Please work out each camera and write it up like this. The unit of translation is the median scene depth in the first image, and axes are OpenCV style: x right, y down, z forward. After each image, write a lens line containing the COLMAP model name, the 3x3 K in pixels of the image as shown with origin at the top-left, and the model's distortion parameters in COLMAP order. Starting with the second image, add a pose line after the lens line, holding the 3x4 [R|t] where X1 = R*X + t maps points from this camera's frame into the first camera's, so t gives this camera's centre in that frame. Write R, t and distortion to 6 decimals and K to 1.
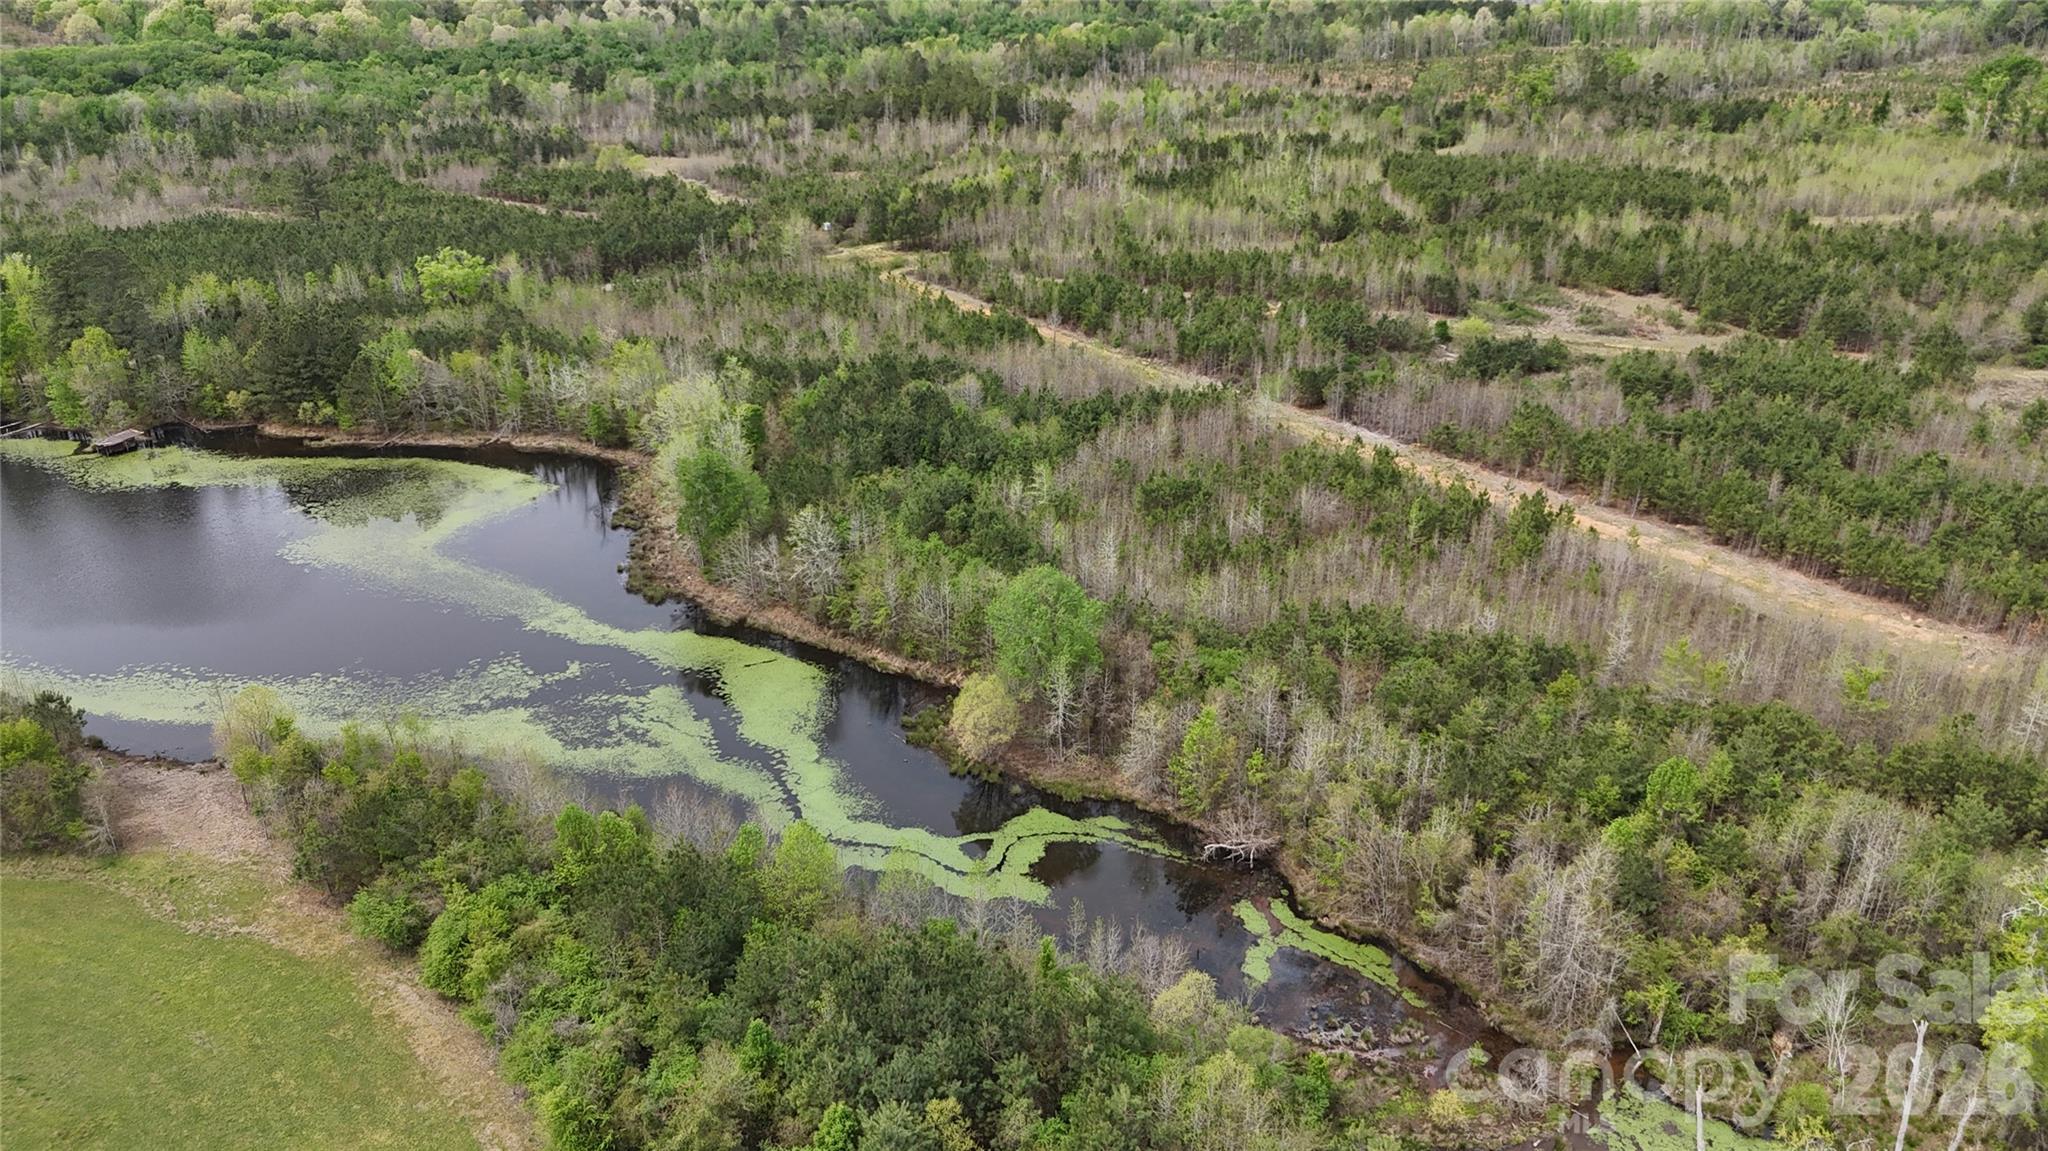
lens RADIAL K [[1520.0, 0, 1031.3], [0, 1520.0, 577.8], [0, 0, 1]] dist [0.068801, -0.063674]
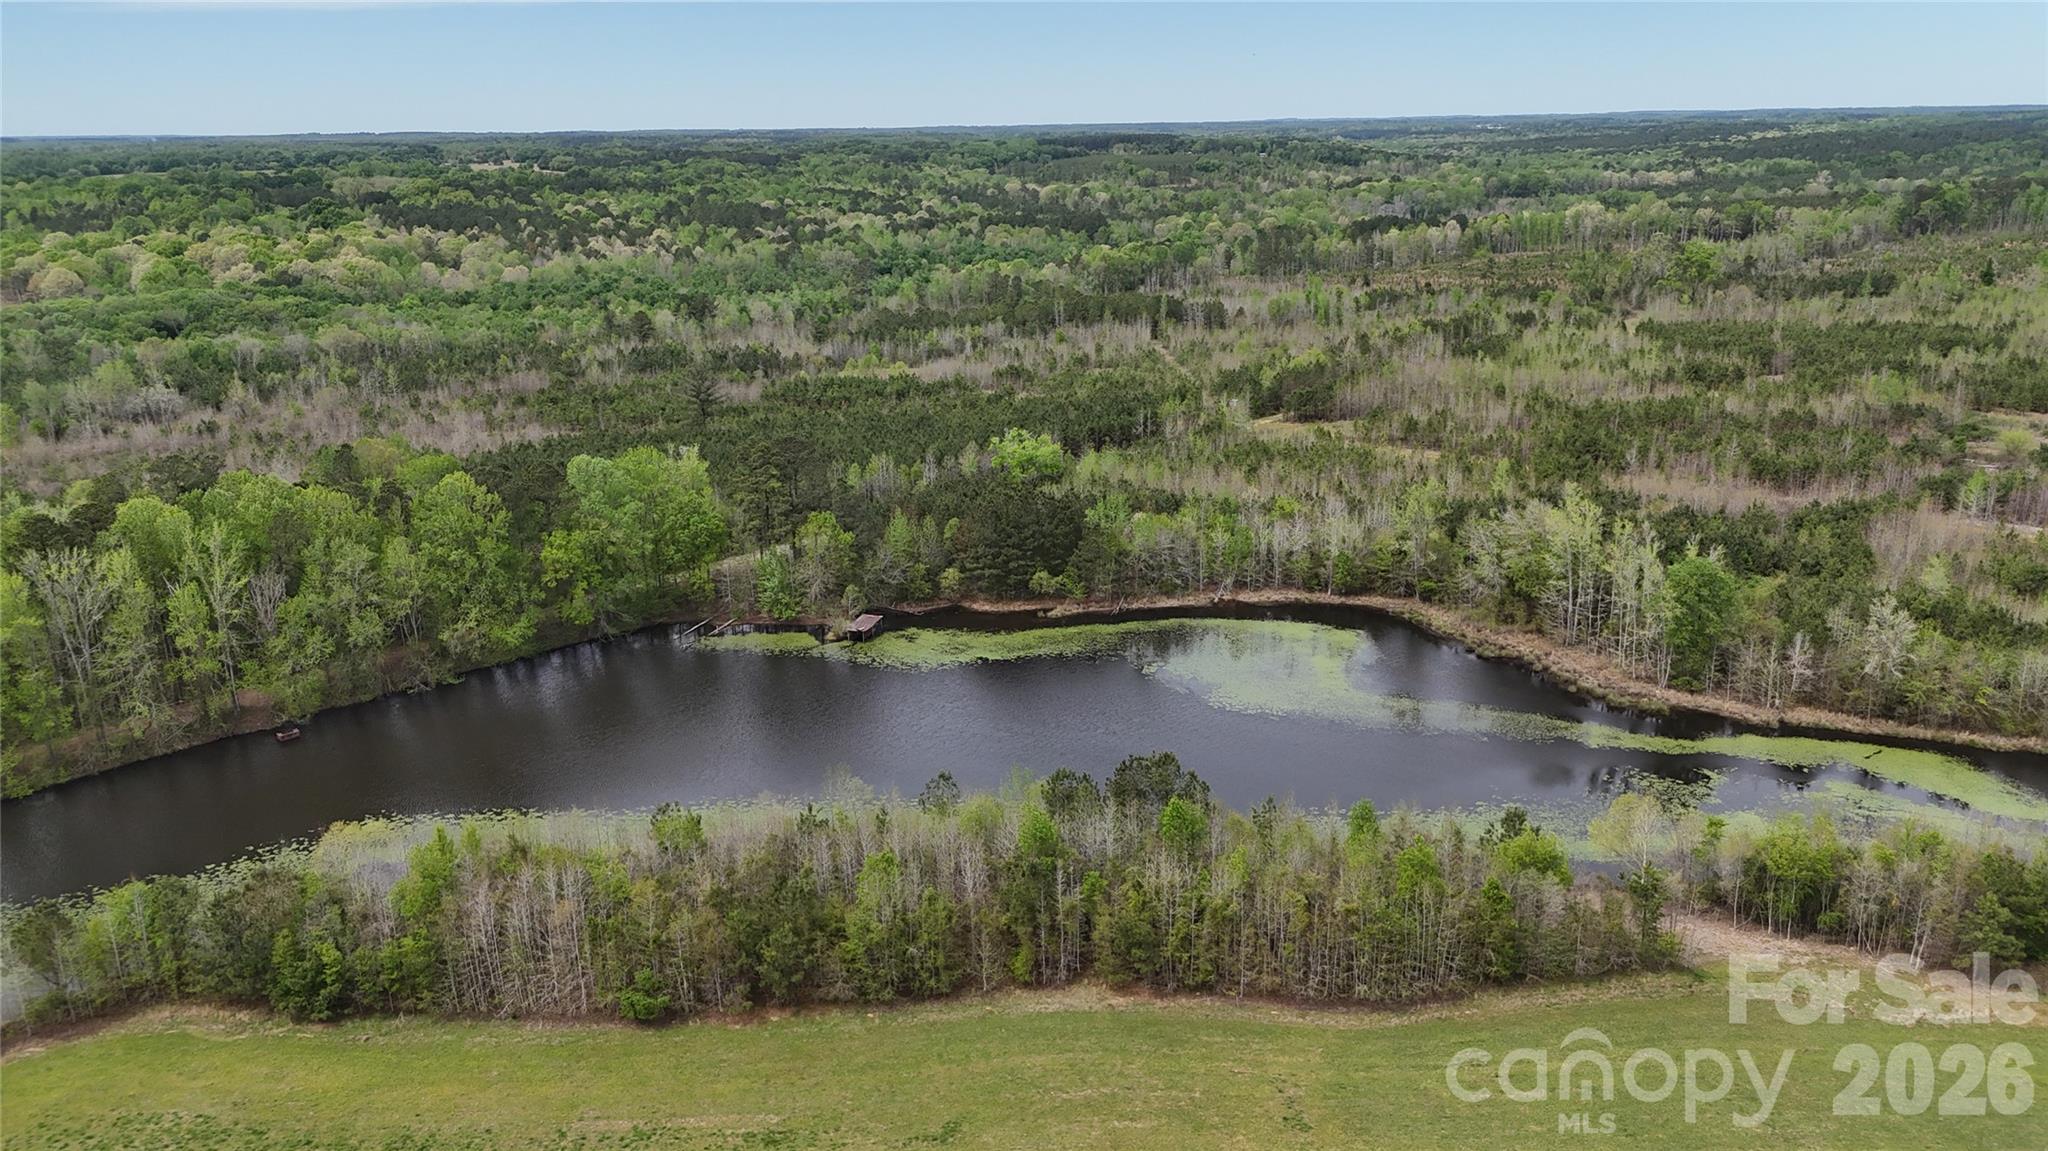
lens RADIAL K [[1520.0, 0, 1037.3], [0, 1520.0, 572.7], [0, 0, 1]] dist [0.068801, -0.063674]
pose [[0.980011, -0.070412, 0.186067, -0.549713], [0.098405, 0.984412, -0.145775, 0.020254], [-0.172902, 0.161171, 0.971663, 0.066811]]
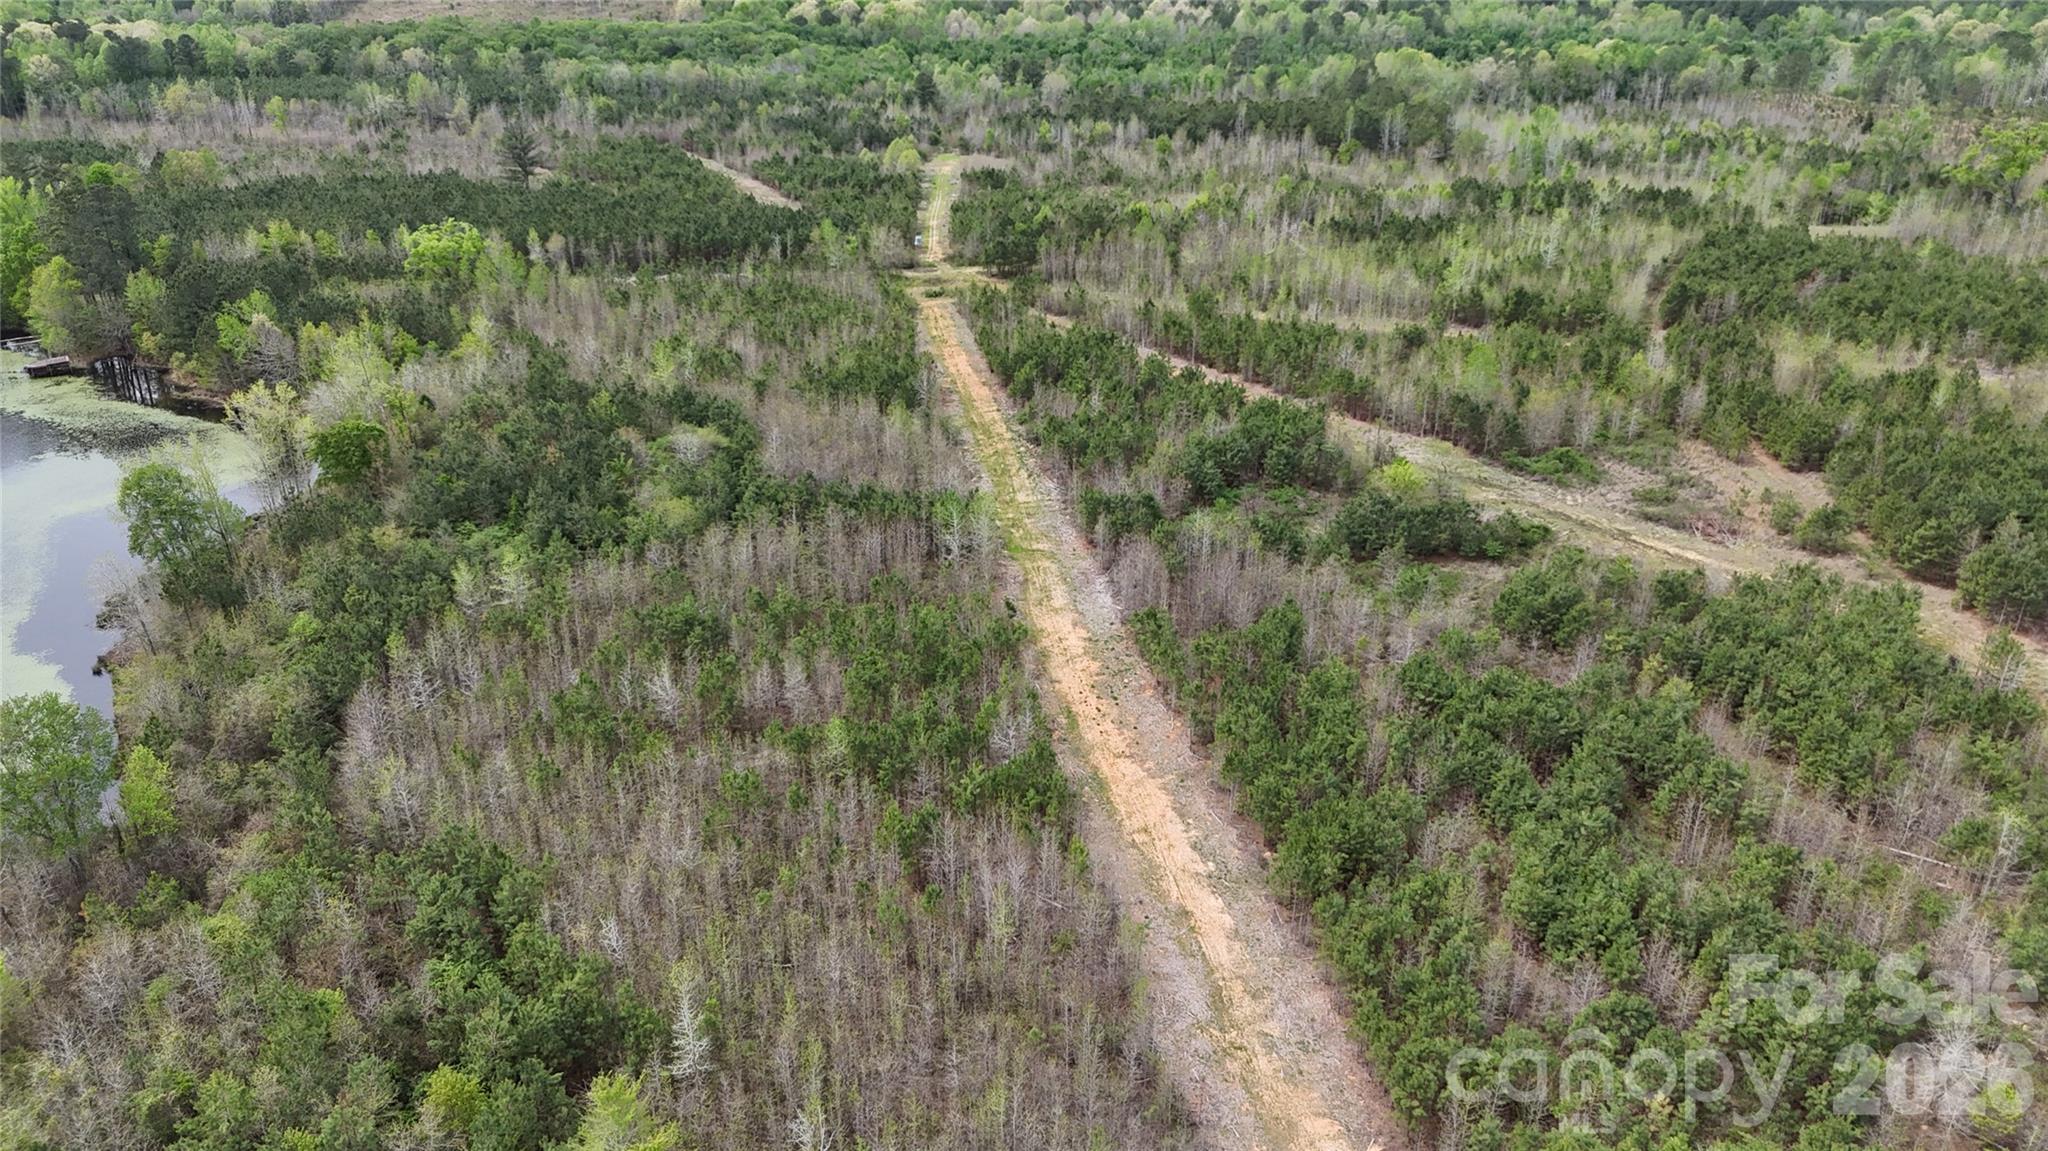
lens RADIAL K [[1520.0, 0, 1039.0], [0, 1520.0, 585.1], [0, 0, 1]] dist [0.068801, -0.063674]
pose [[0.886785, 0.198091, -0.417580, 0.401454], [-0.199106, 0.979093, 0.041633, -0.101975], [0.417097, 0.046223, 0.907686, 0.283581]]
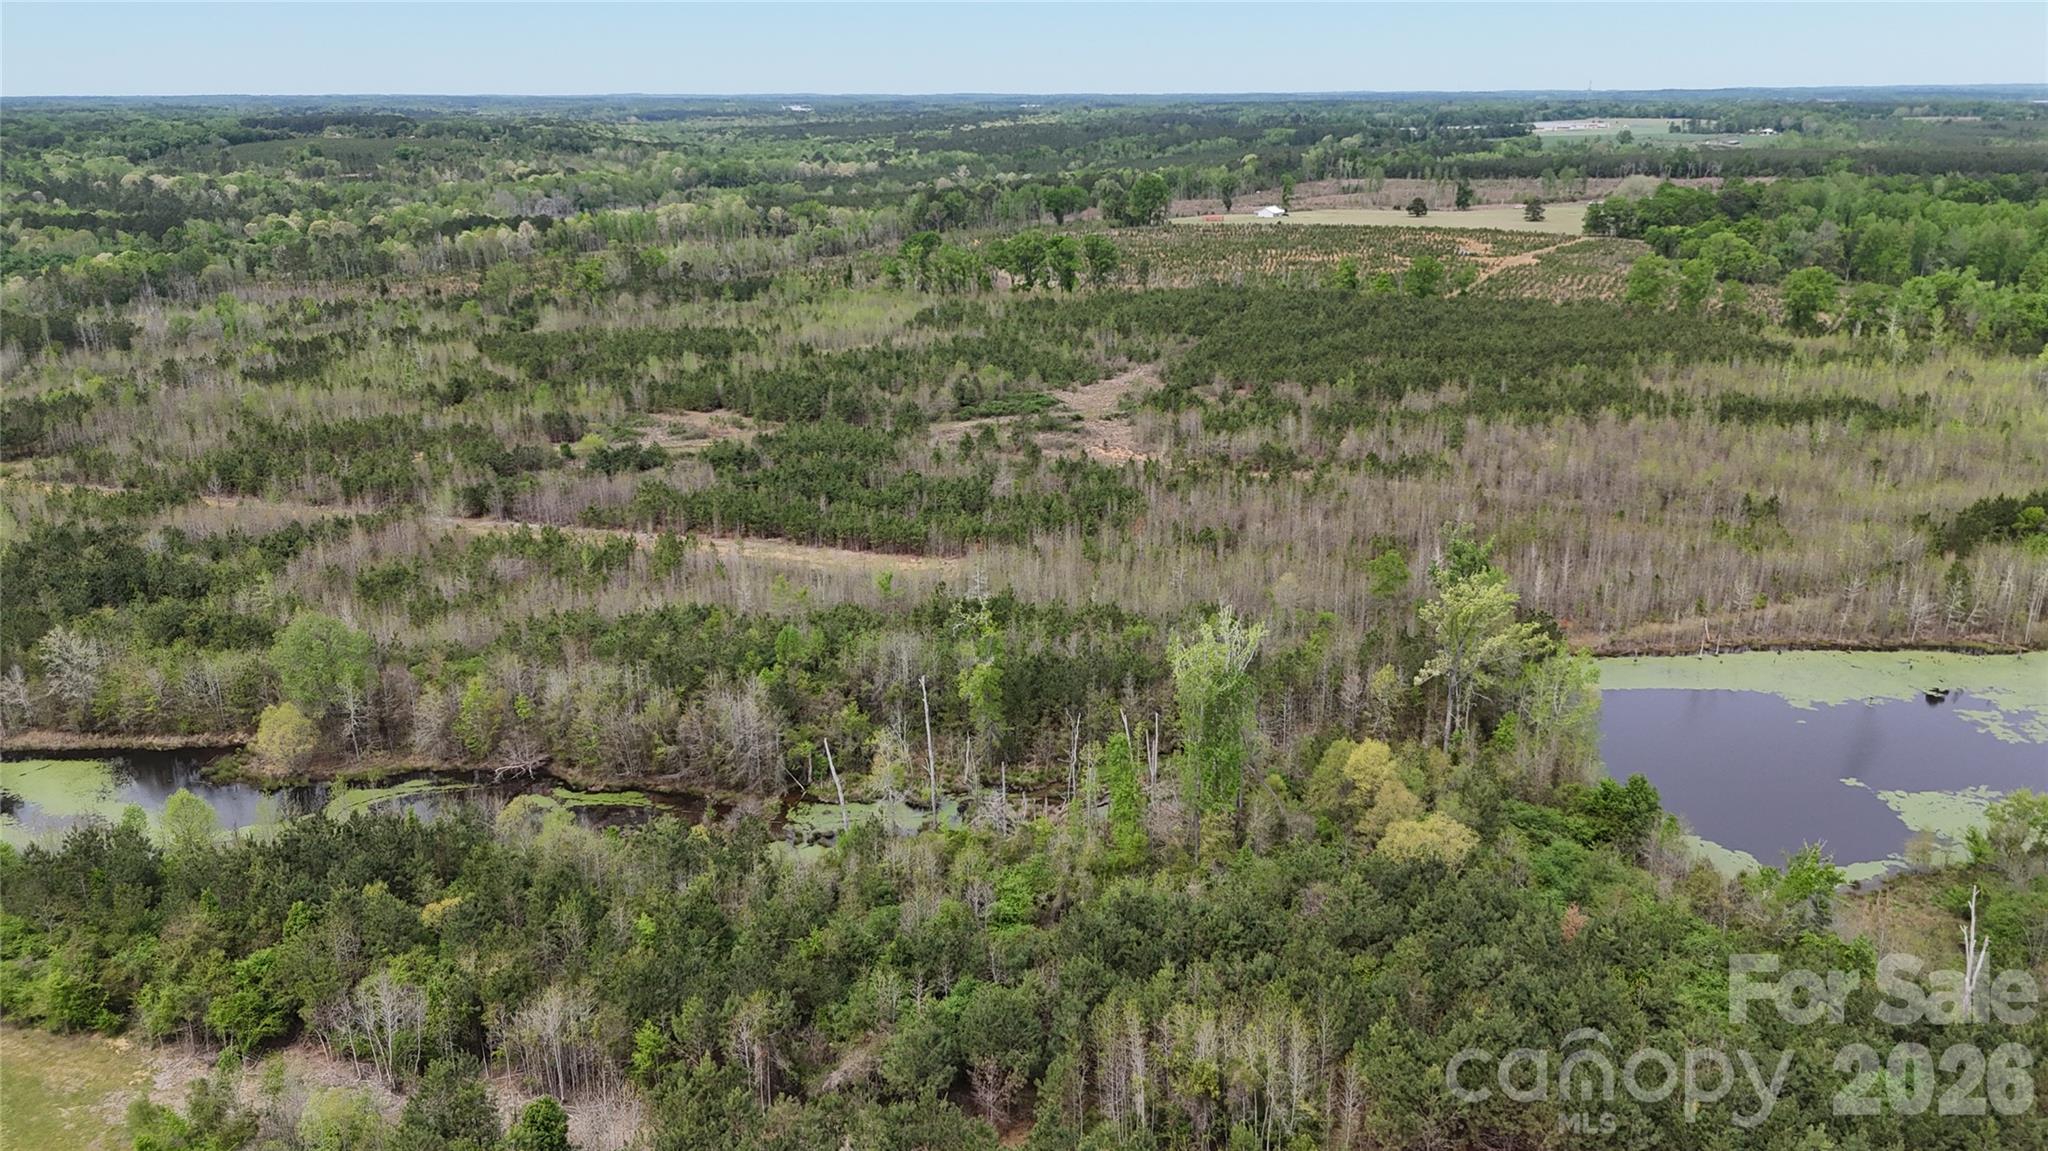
lens RADIAL K [[1520.0, 0, 1037.7], [0, 1520.0, 569.1], [0, 0, 1]] dist [0.068801, -0.063674]
pose [[0.828275, -0.171775, 0.533343, -0.092293], [0.243753, 0.967525, -0.066931, 0.104496], [-0.504525, 0.185441, 0.843247, -0.221465]]
